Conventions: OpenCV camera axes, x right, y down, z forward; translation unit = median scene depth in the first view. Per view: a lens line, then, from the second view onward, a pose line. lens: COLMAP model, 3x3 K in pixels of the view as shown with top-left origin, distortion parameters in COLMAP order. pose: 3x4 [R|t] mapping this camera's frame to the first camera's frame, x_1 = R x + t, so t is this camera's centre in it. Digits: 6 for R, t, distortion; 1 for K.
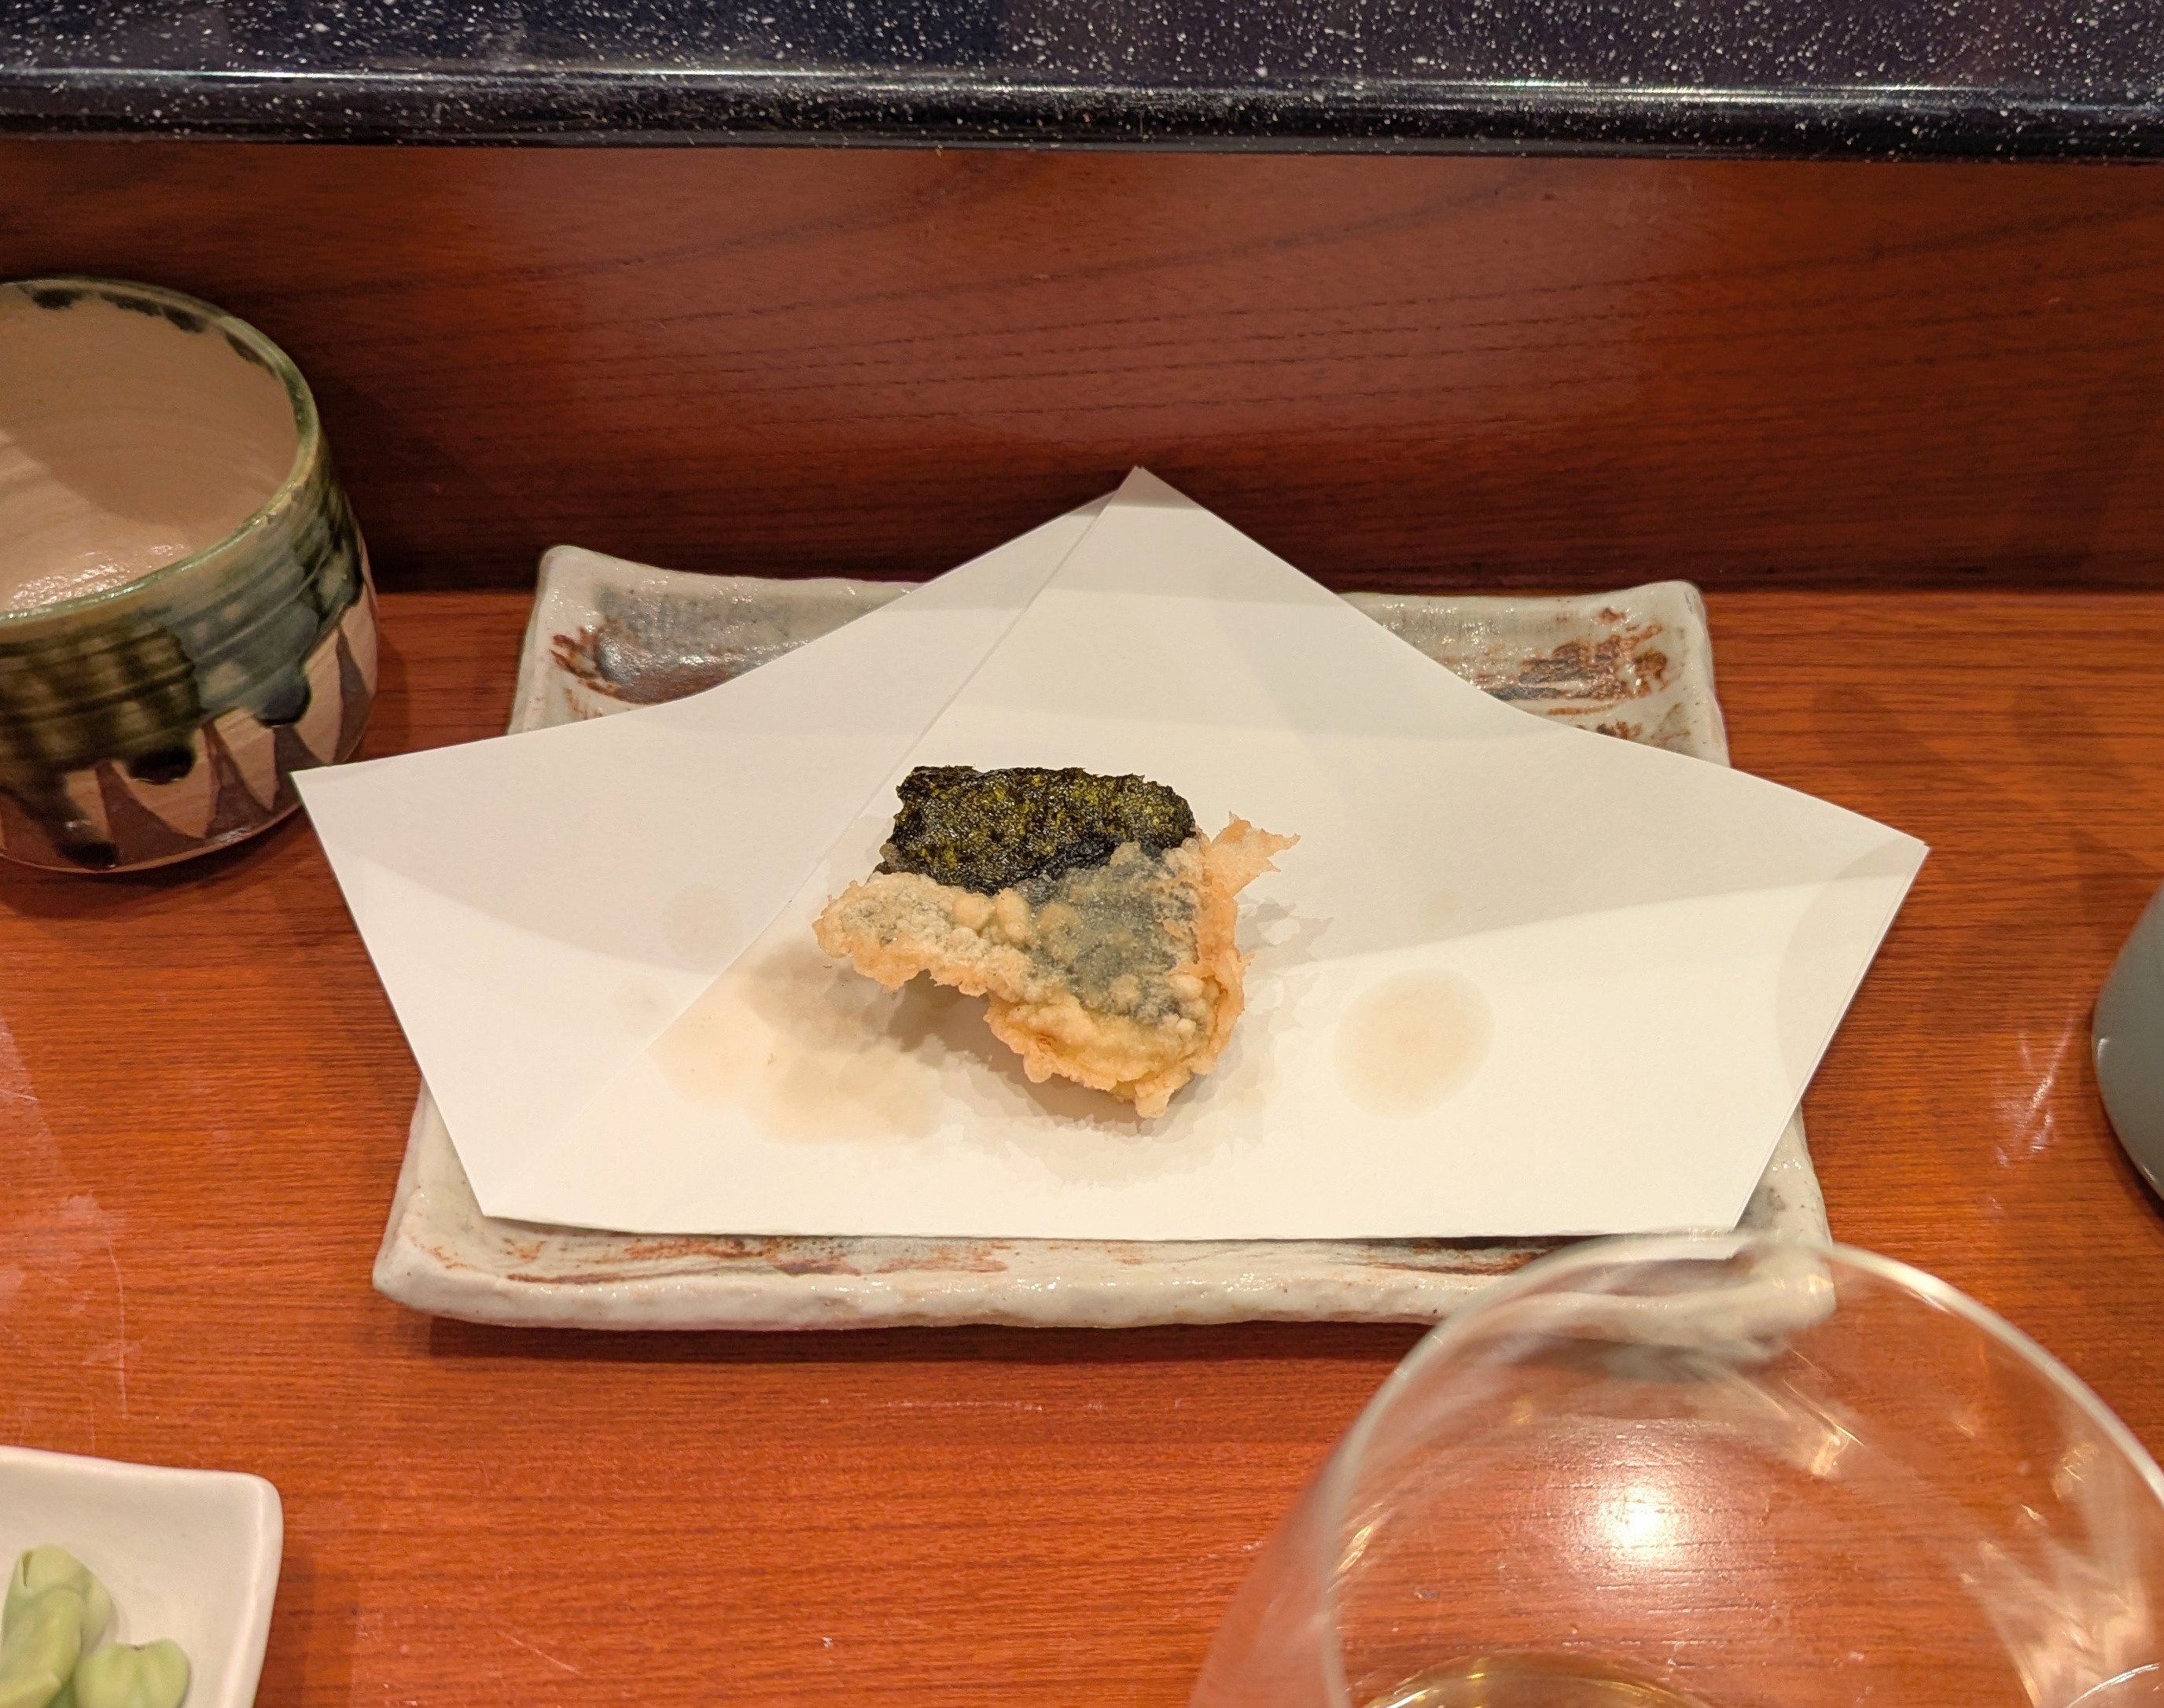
lens RADIAL K [[2298.2, 0, 1200.2], [0, 2298.2, 904.4], [0, 0, 1]] dist [0.001303, 0.008676]
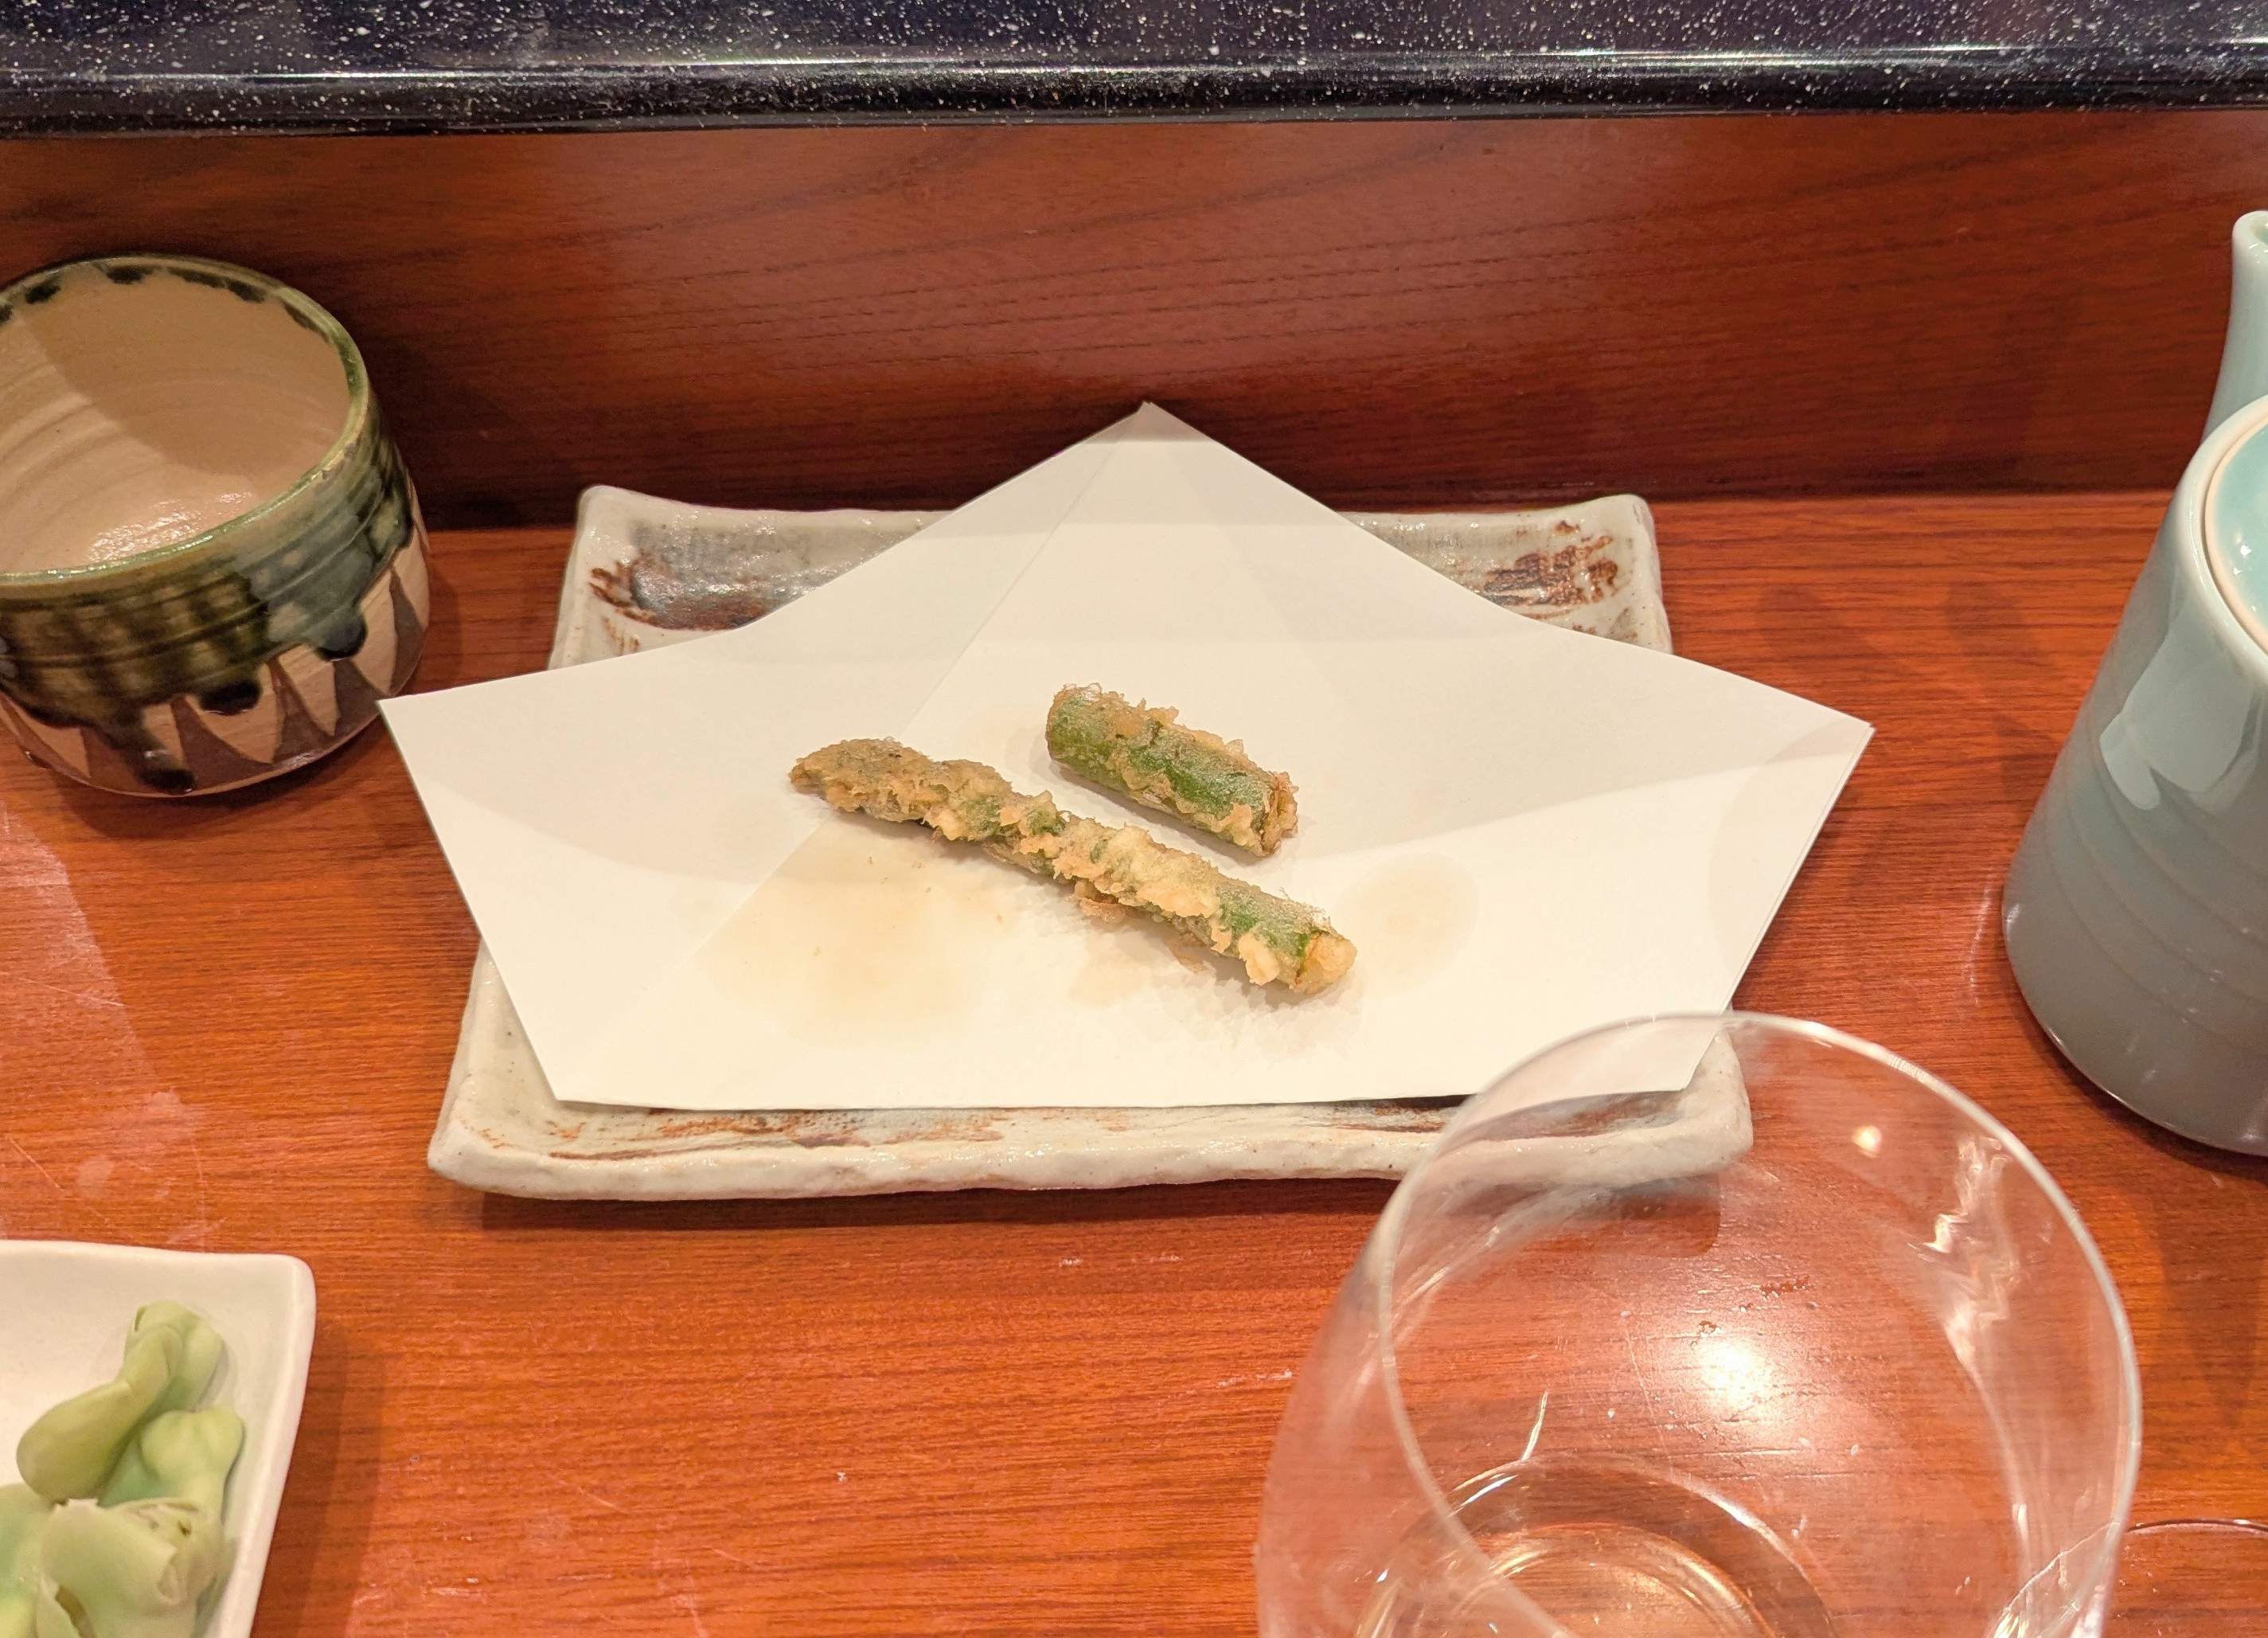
lens RADIAL K [[2318.3, 0, 1304.8], [0, 2318.3, 766.3], [0, 0, 1]] dist [0.004157, 0.009473]
pose [[0.999740, -0.022814, 0.000572, 0.062020], [0.022820, 0.999664, -0.012328, -0.002677], [-0.000291, 0.012338, 0.999924, -0.112781]]
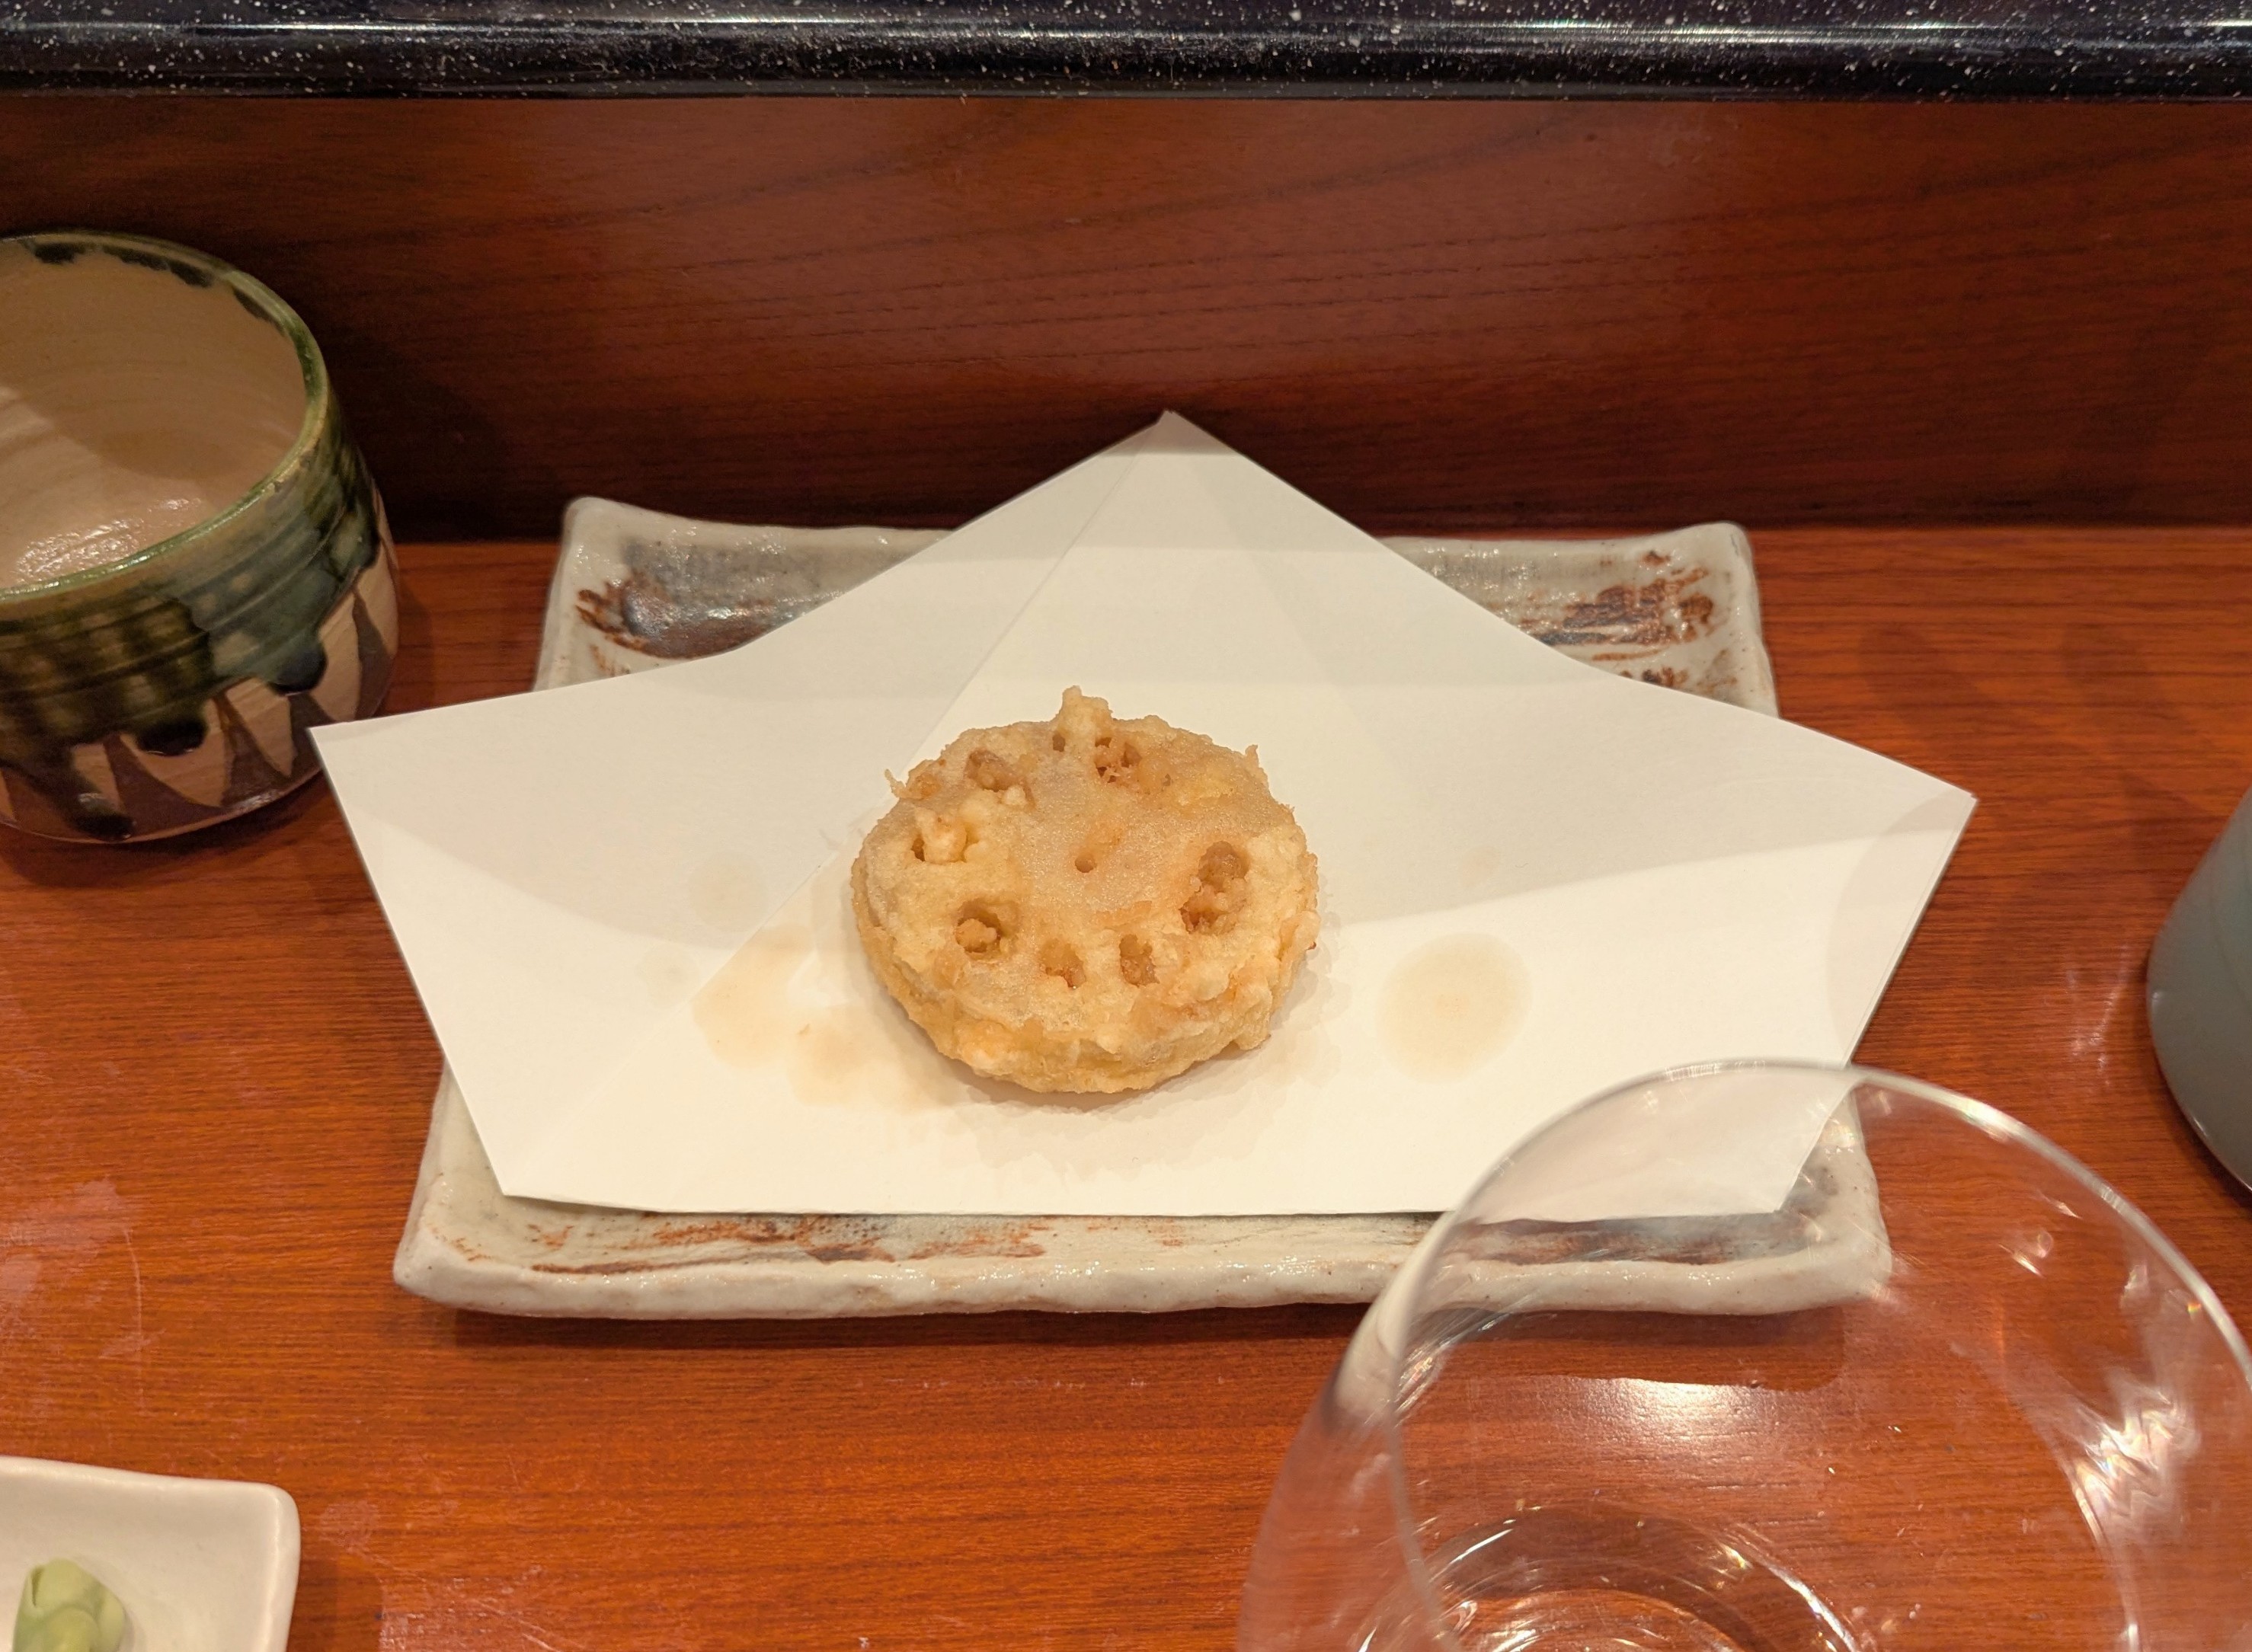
lens RADIAL K [[2231.5, 0, 1264.4], [0, 2231.5, 820.4], [0, 0, 1]] dist [-0.009055, 0.027680]
pose [[0.999944, -0.008328, 0.006594, 0.004488], [0.008176, 0.999708, 0.022718, -0.044219], [-0.006781, -0.022663, 0.999720, 0.052574]]
